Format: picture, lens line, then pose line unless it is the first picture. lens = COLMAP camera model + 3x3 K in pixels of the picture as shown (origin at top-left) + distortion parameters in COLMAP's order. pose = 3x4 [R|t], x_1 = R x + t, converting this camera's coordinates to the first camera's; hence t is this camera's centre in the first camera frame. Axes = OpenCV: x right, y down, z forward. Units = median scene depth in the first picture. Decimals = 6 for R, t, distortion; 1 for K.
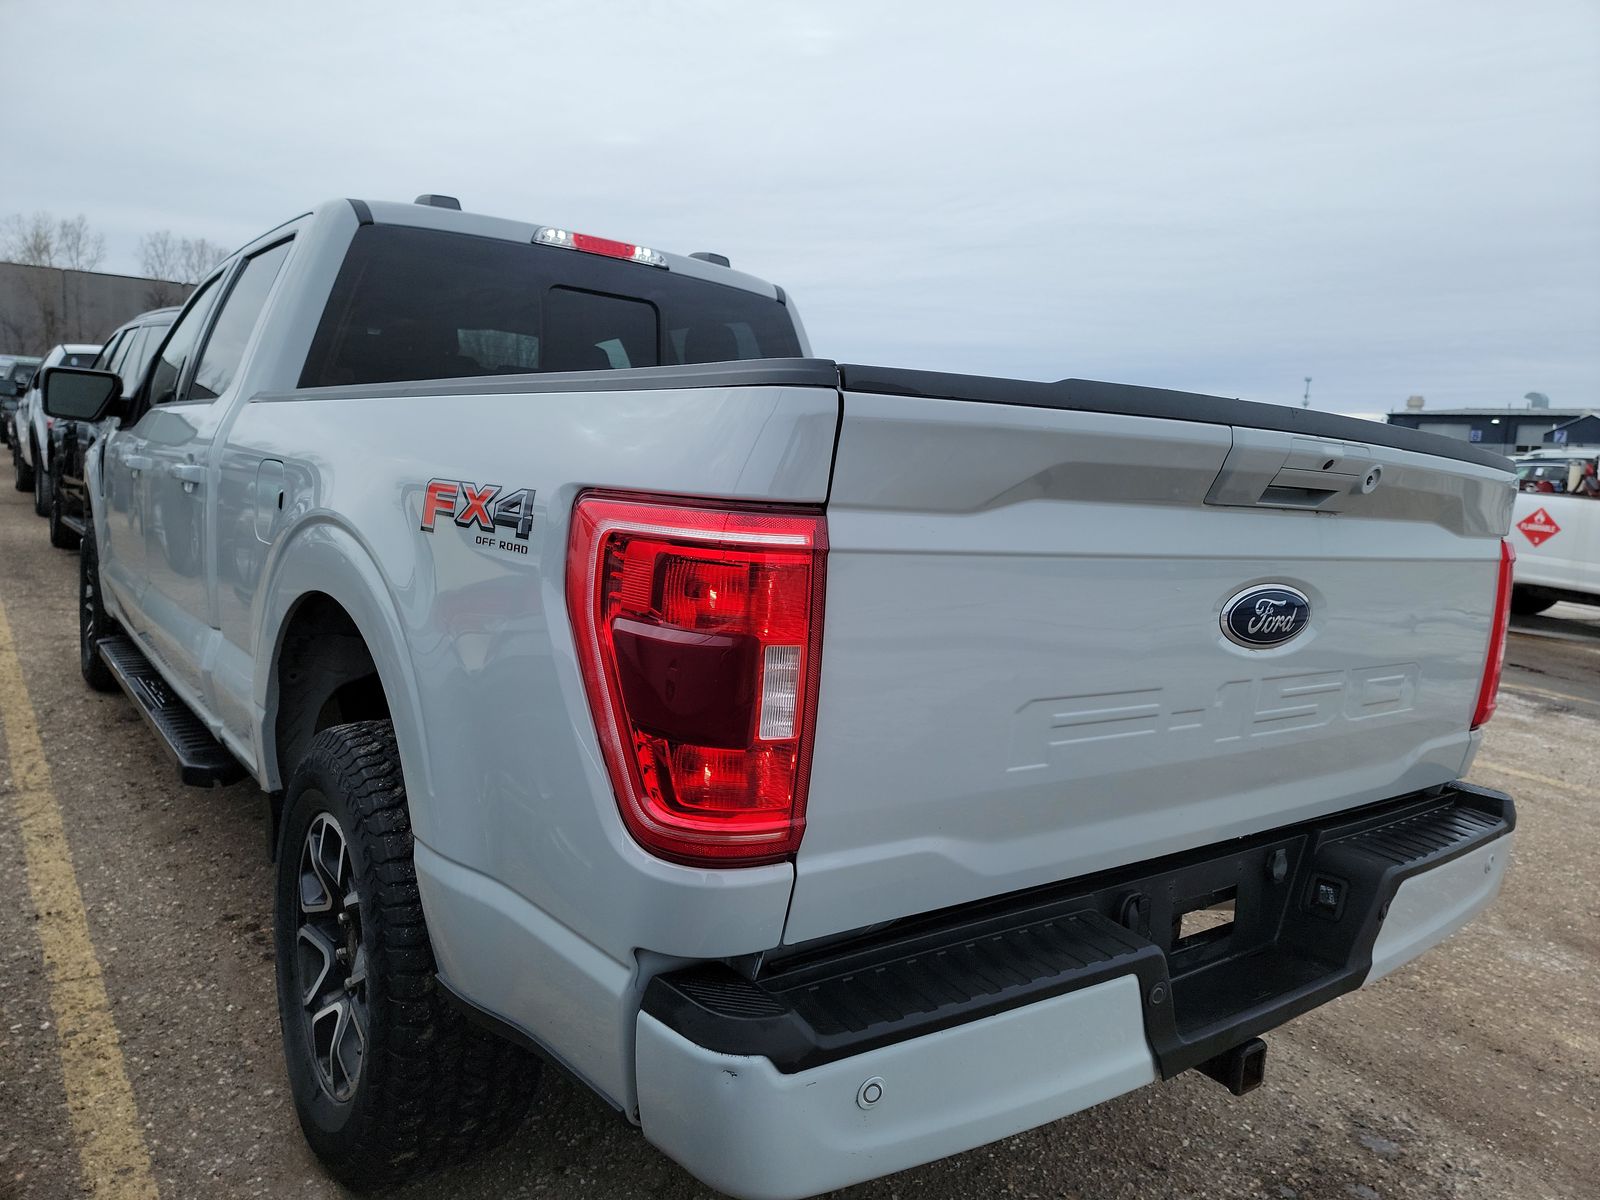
lens RADIAL K [[1112.9, 0, 799.7], [0, 1112.9, 567.0], [0, 0, 1]] dist [0.091597, 0.000542]
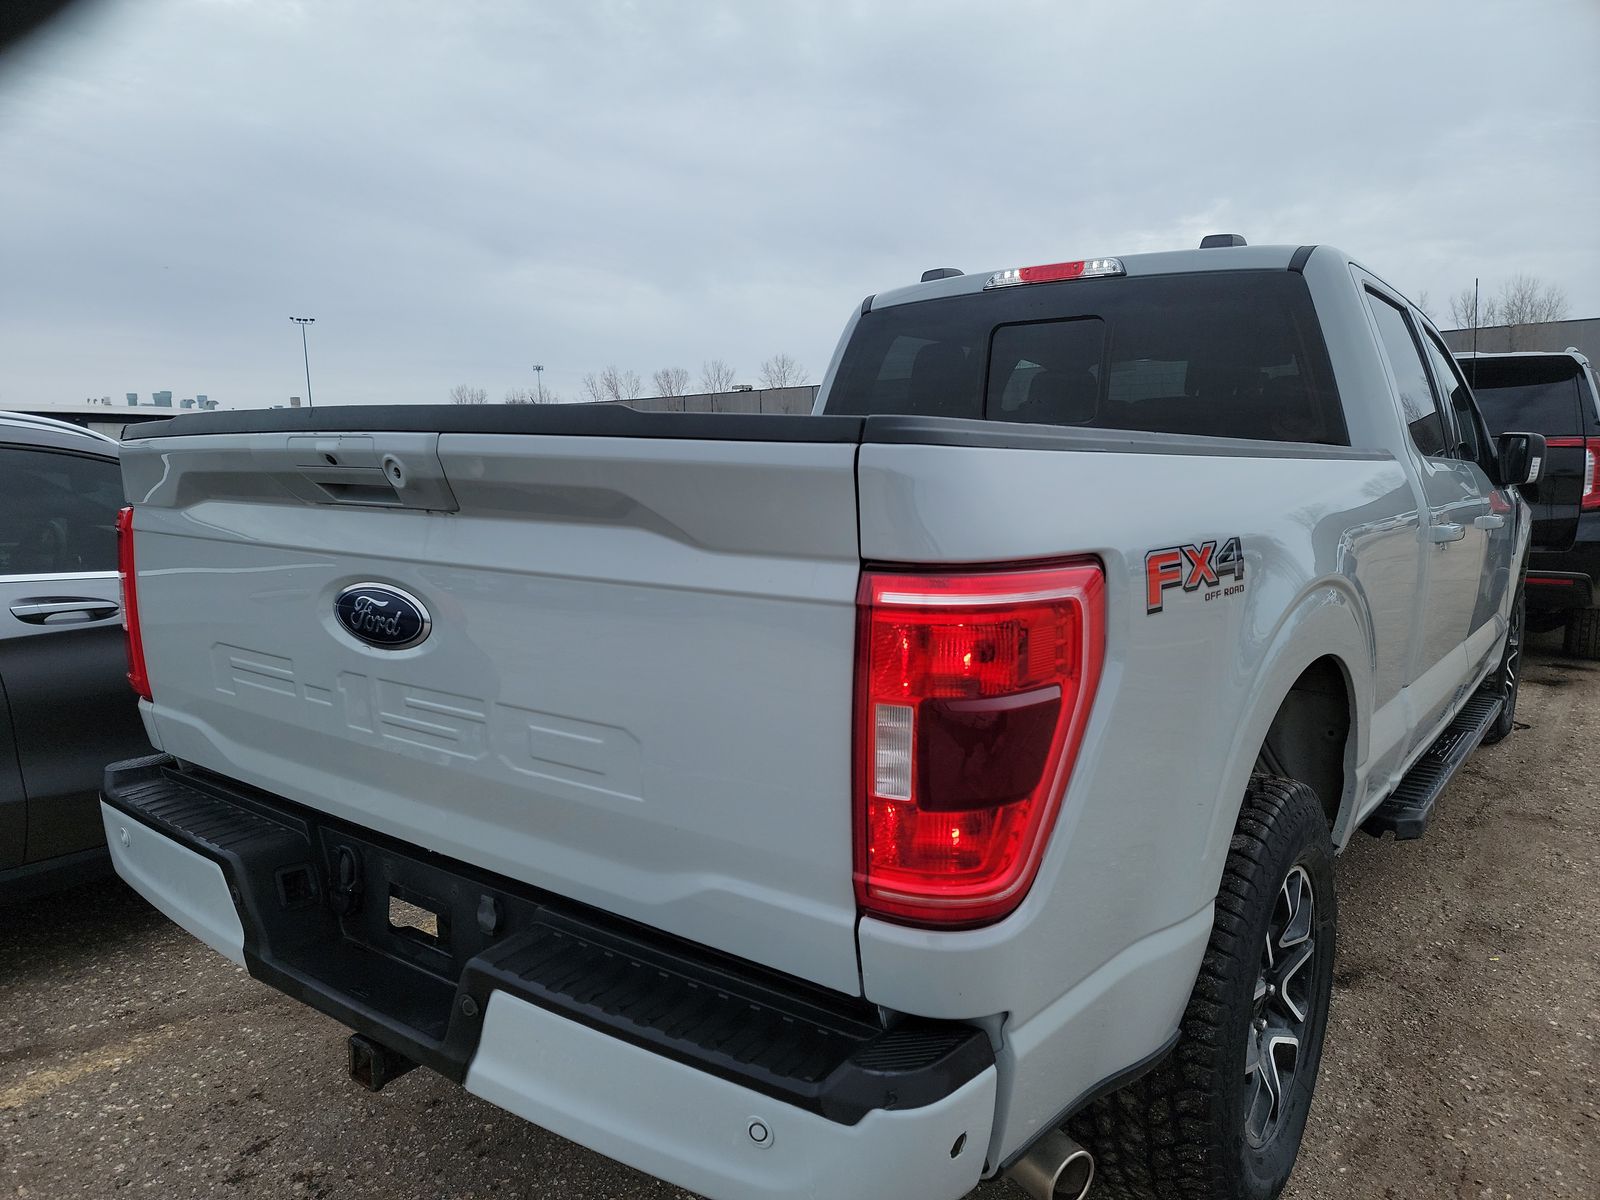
lens RADIAL K [[1118.8, 0, 803.8], [0, 1118.8, 606.1], [0, 0, 1]] dist [0.064386, -0.059193]
pose [[0.252494, 0.057424, -0.965893, 1.401256], [-0.078326, 0.996174, 0.038749, -0.030909], [0.964423, 0.065871, 0.256026, 1.061756]]
